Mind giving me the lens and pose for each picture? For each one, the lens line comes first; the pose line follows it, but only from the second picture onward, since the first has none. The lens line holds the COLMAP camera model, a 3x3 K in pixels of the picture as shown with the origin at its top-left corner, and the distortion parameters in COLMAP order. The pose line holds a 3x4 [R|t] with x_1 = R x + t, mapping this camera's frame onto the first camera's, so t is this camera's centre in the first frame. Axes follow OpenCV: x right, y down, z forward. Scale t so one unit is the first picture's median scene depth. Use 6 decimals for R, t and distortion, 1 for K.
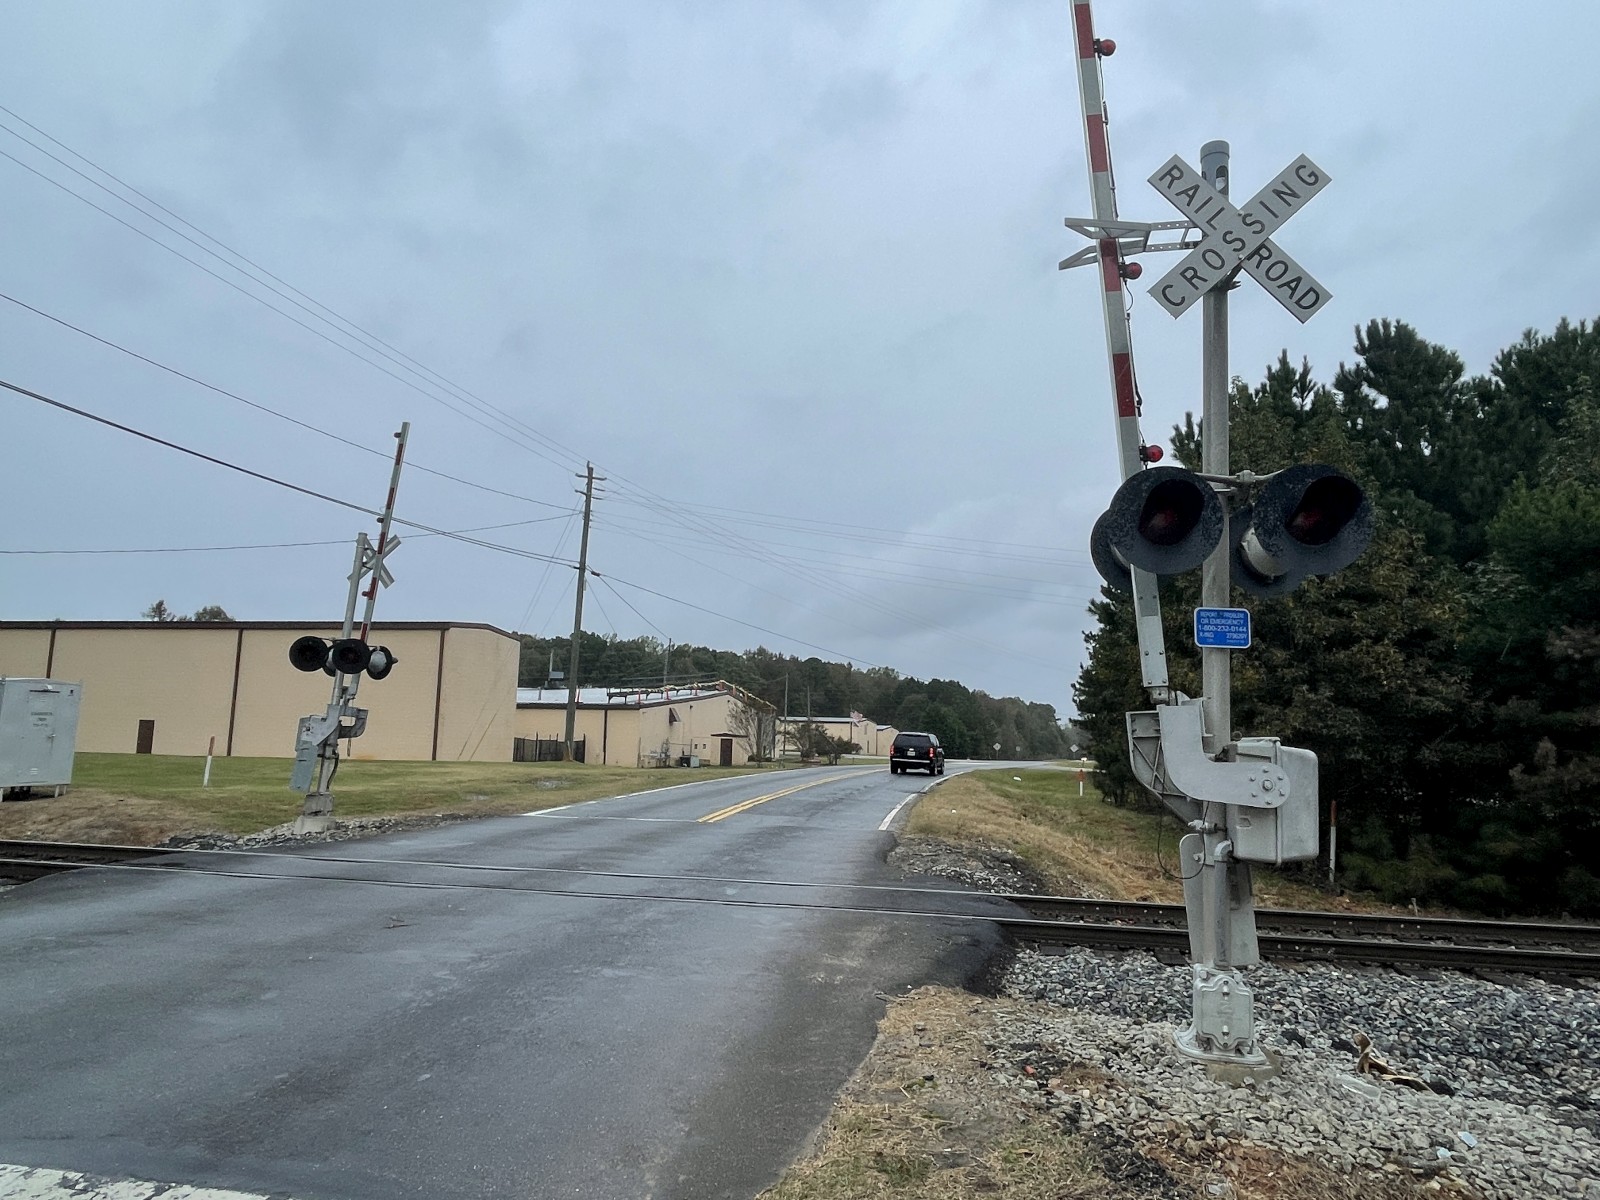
lens RADIAL K [[972.4, 0, 810.8], [0, 972.4, 599.7], [0, 0, 1]] dist [0.000707, -0.002971]
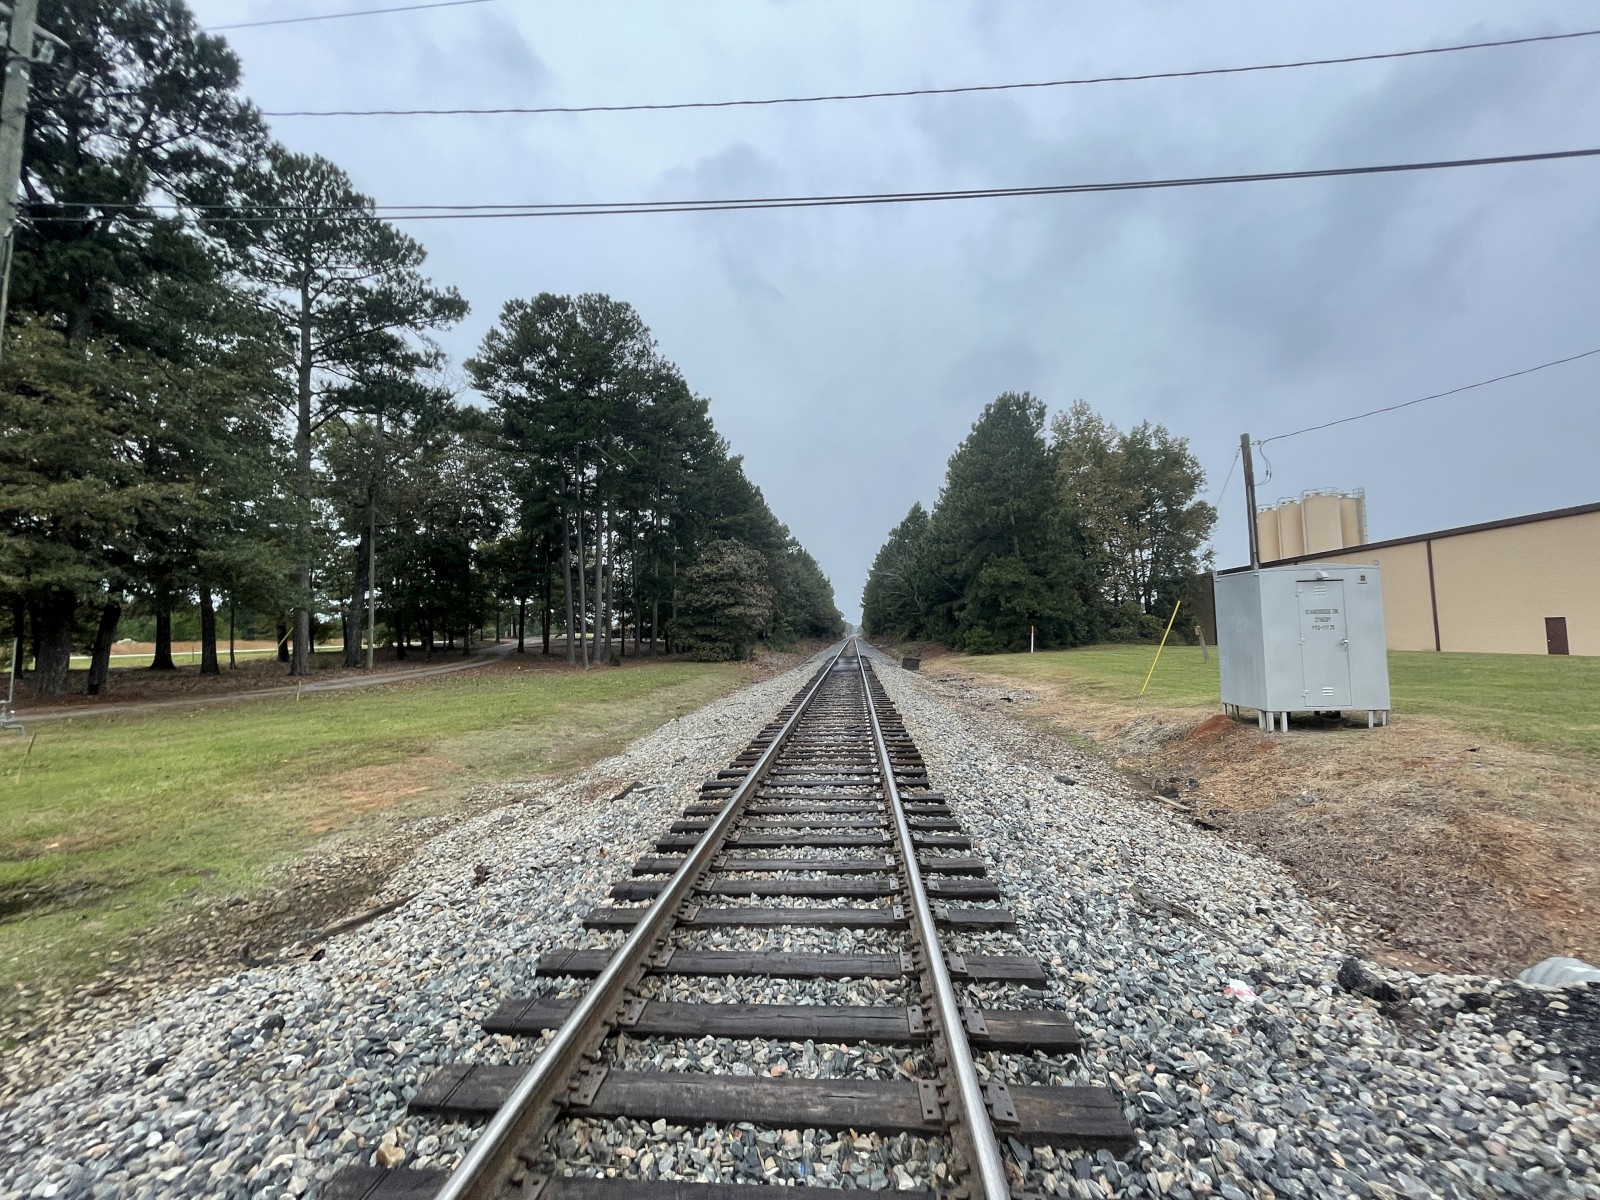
lens RADIAL K [[645.7, 0, 802.8], [0, 645.7, 600.4], [0, 0, 1]] dist [-0.004058, 0.000311]
pose [[0.098212, -0.081445, -0.991827, -0.444052], [0.161035, 0.984811, -0.064923, 0.097548], [0.982050, -0.153343, 0.109836, 0.711472]]
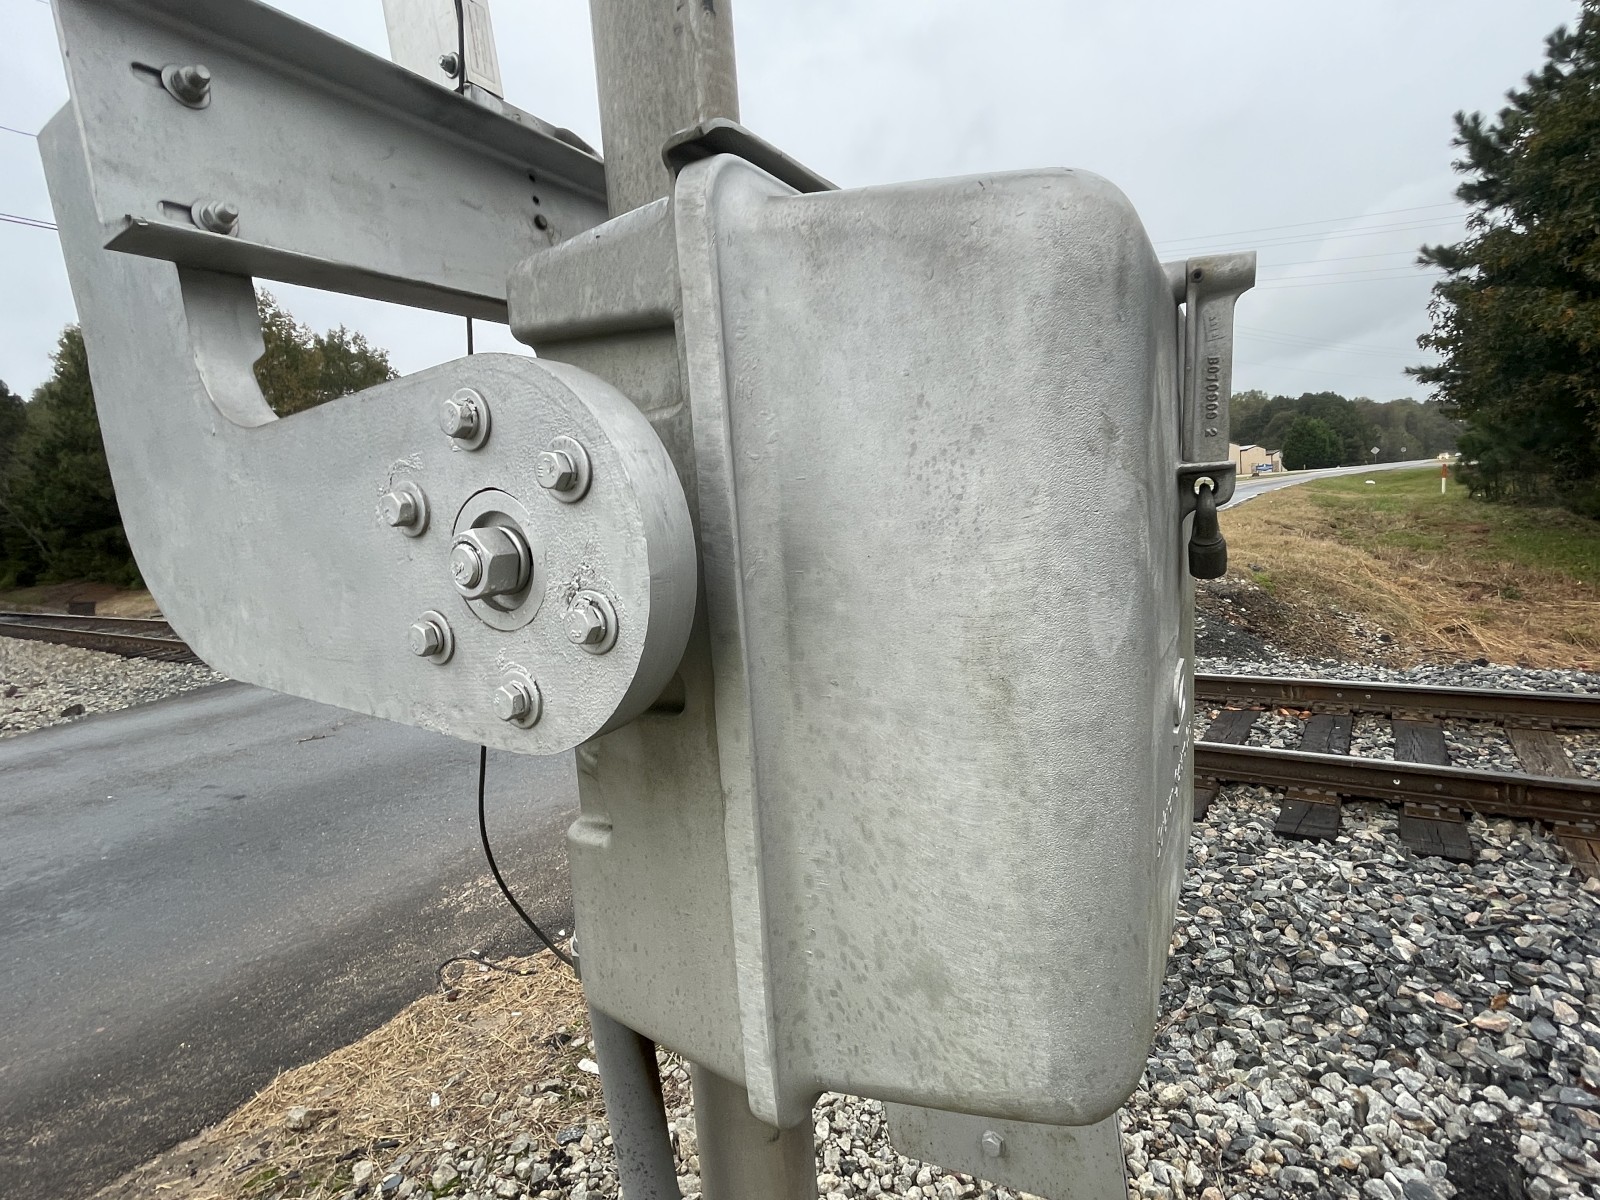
lens RADIAL K [[768.8, 0, 797.7], [0, 768.8, 599.7], [0, 0, 1]] dist [-0.006277, -0.000395]
pose [[0.888903, -0.054526, -0.454838, 0.149823], [0.179421, 0.955006, 0.236162, 0.049727], [0.421496, -0.291532, 0.858691, 0.260610]]
